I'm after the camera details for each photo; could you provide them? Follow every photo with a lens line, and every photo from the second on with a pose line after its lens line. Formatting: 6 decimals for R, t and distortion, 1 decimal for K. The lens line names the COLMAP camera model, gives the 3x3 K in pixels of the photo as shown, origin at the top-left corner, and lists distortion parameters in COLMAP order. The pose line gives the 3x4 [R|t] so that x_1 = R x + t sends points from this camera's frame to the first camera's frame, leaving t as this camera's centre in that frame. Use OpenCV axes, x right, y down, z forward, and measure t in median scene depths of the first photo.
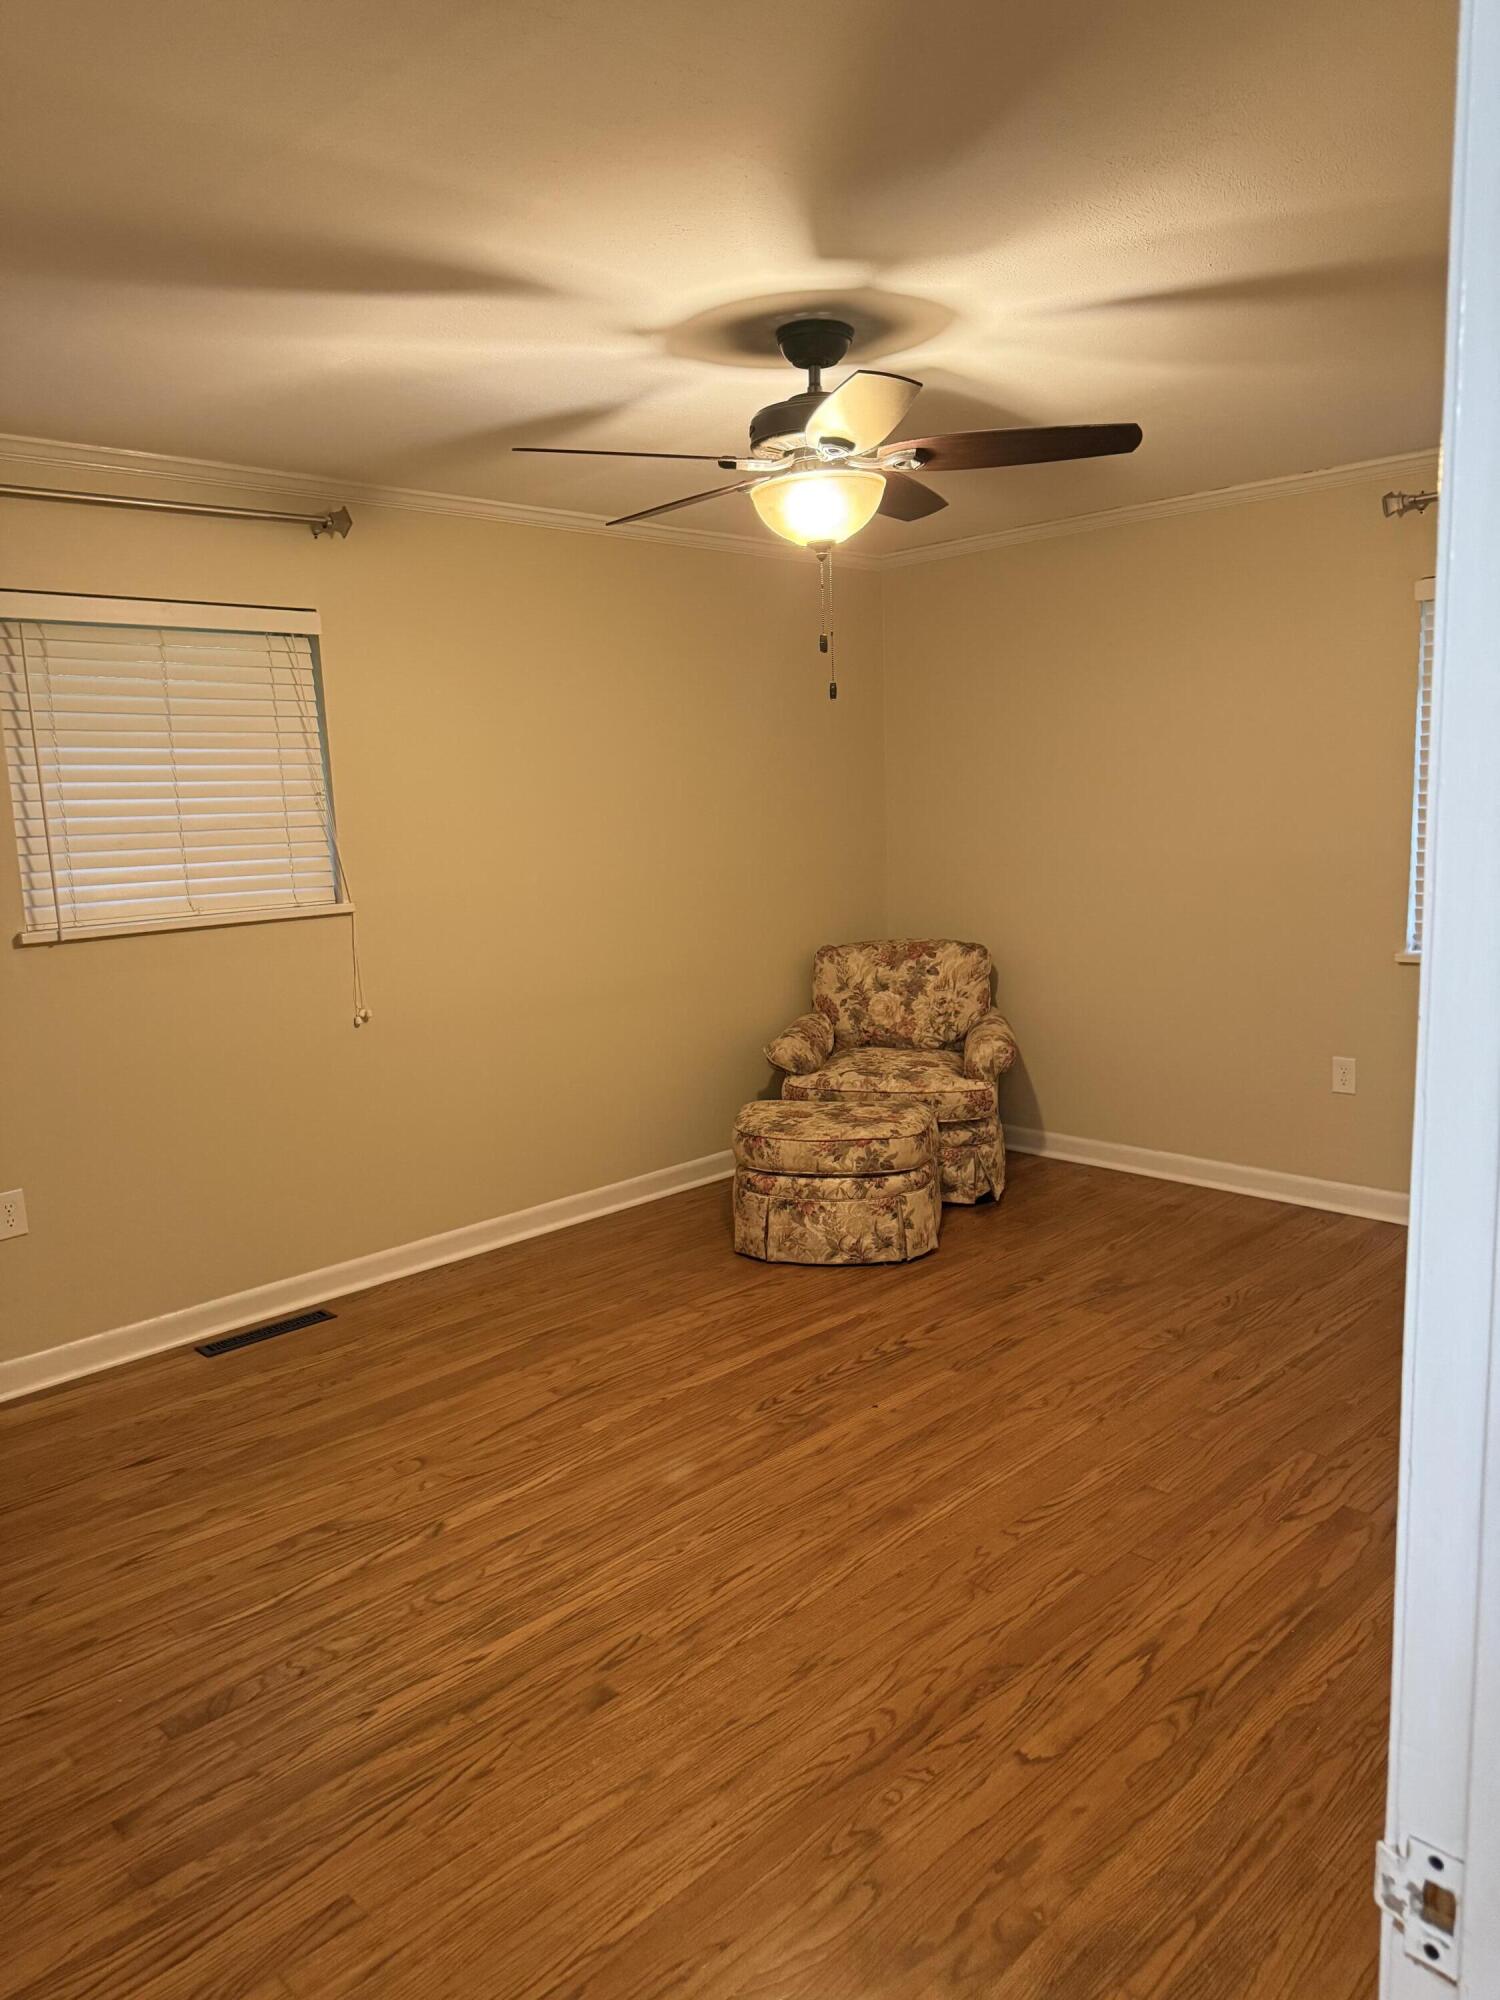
lens RADIAL K [[1393.7, 0, 750.0], [0, 1393.7, 1000.0], [0, 0, 1]] dist [0.119542, -0.161469]
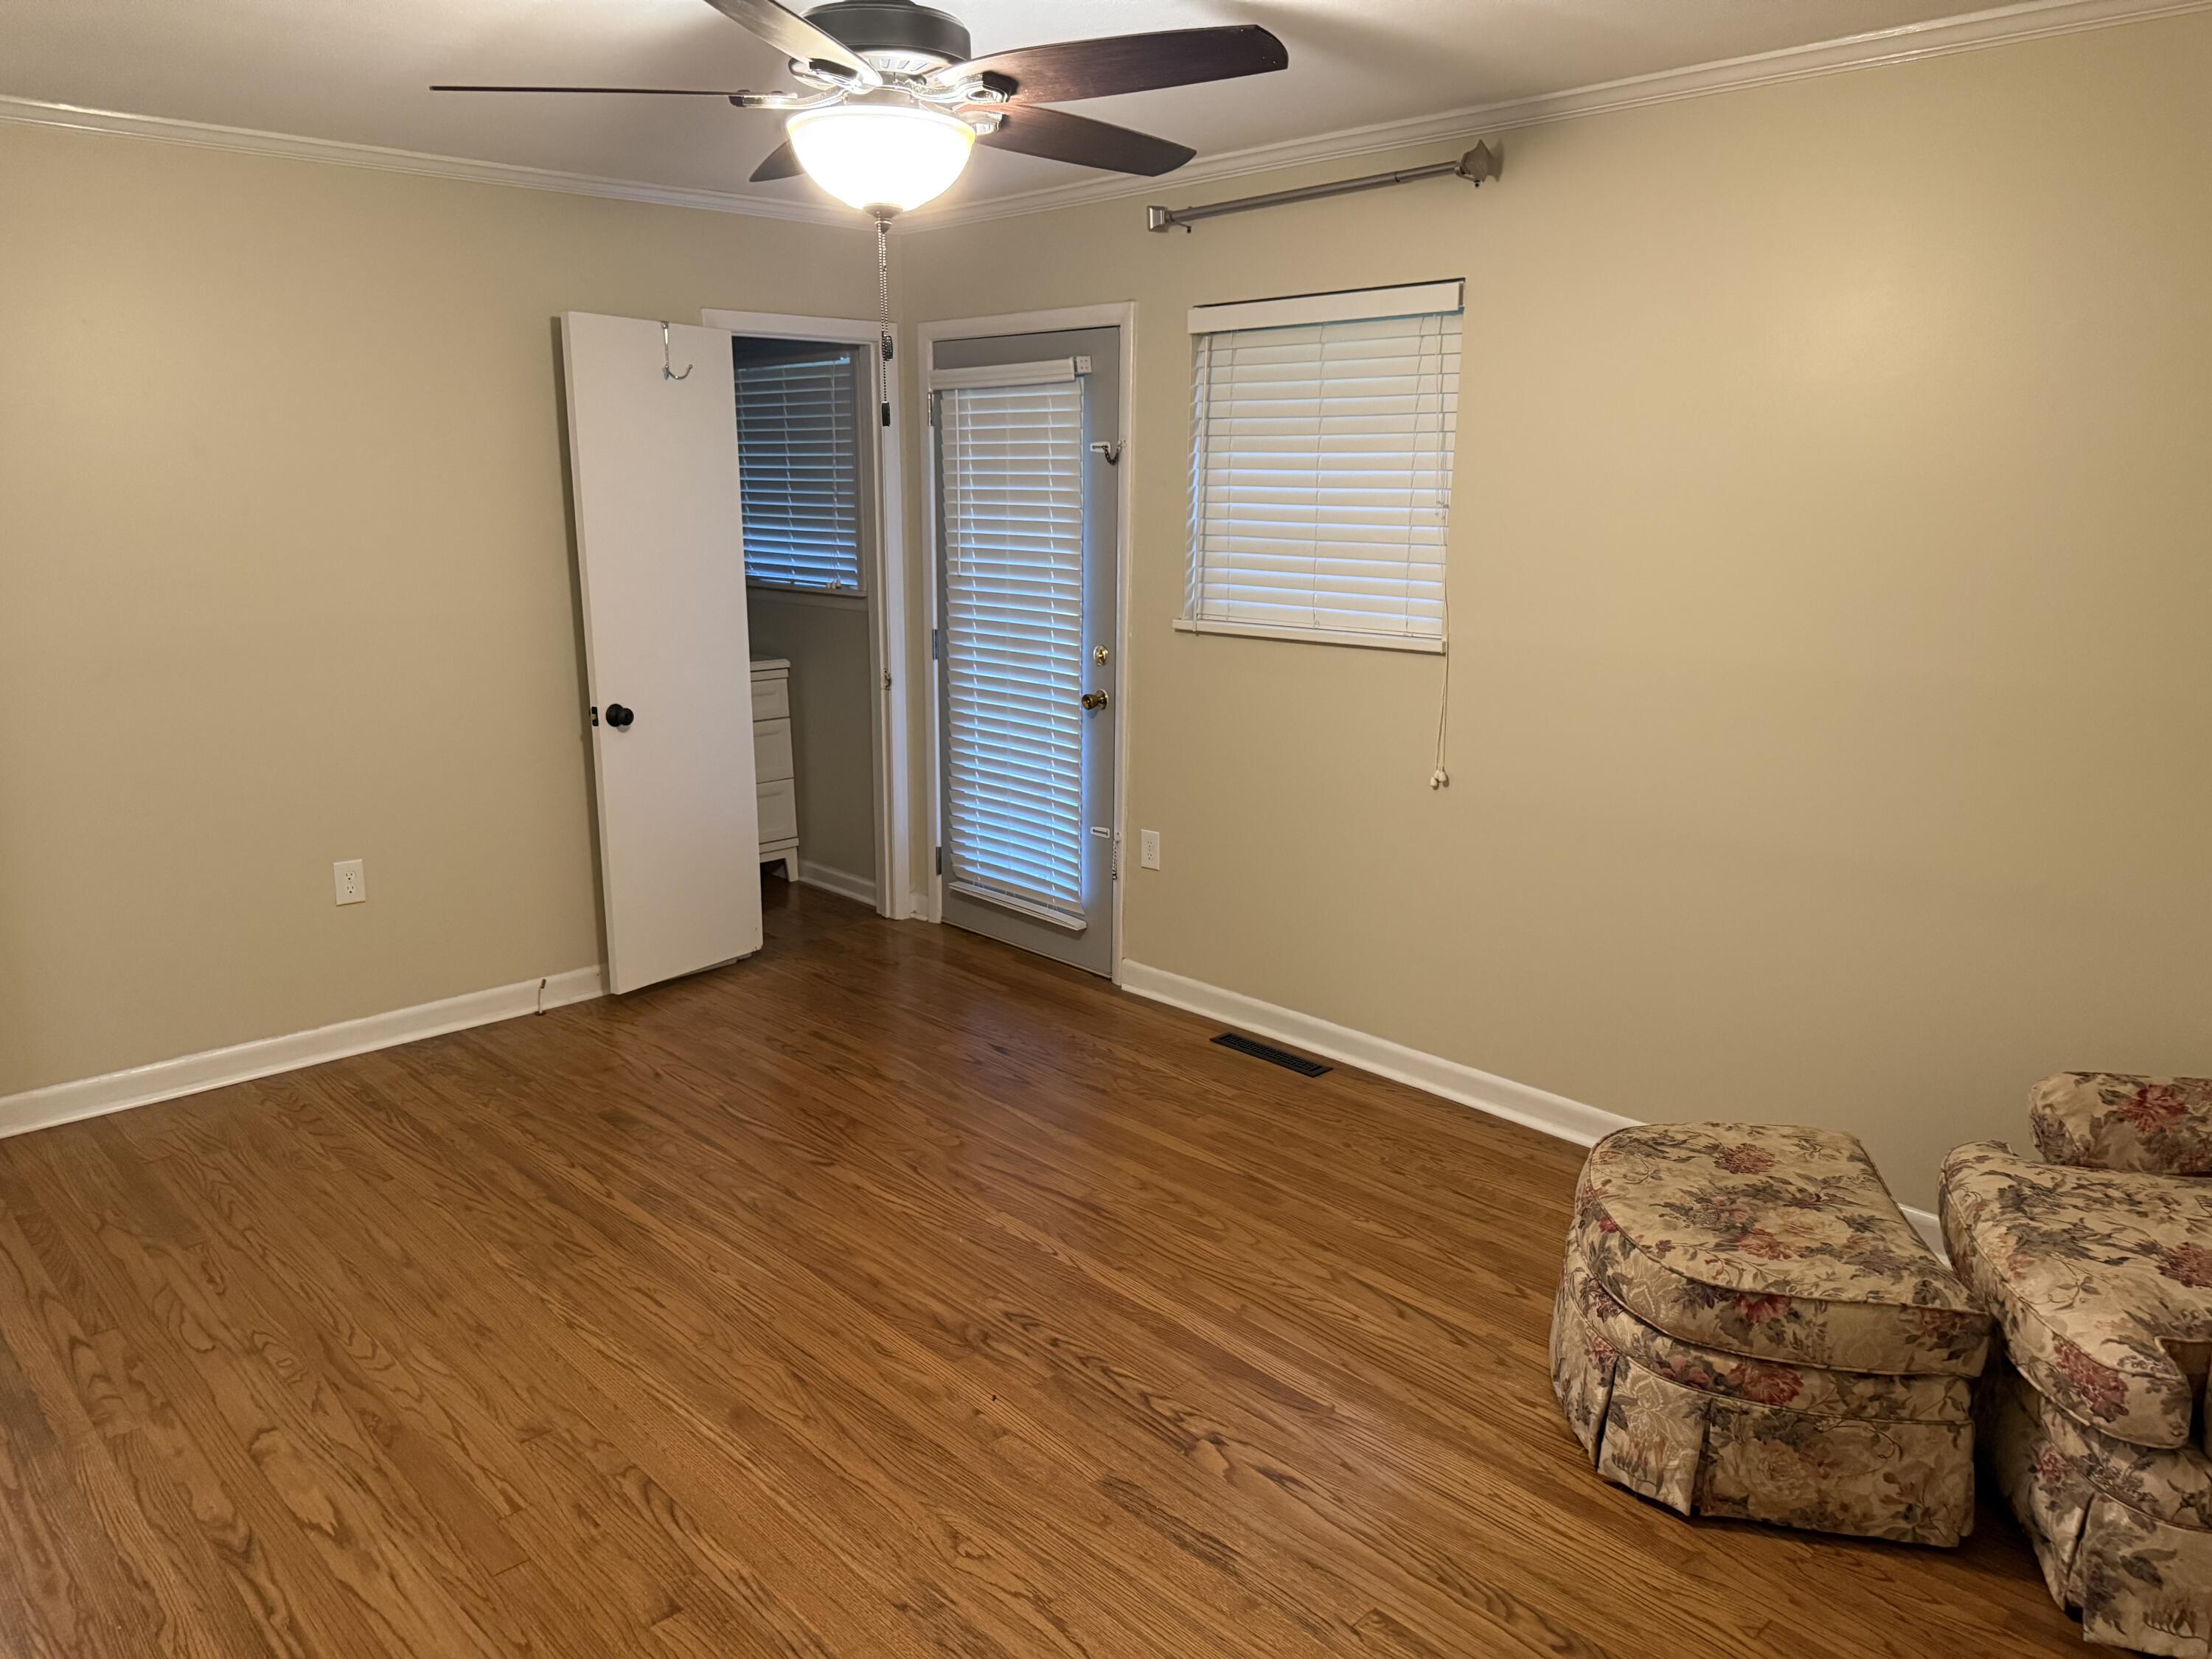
lens RADIAL K [[1556.4, 0, 1092.4], [0, 1556.4, 838.9], [0, 0, 1]] dist [0.072504, -0.064559]
pose [[-0.025430, 0.266527, -0.963492, 0.822040], [-0.147277, 0.952288, 0.267315, -0.222177], [0.988768, 0.148698, 0.015037, 1.021130]]
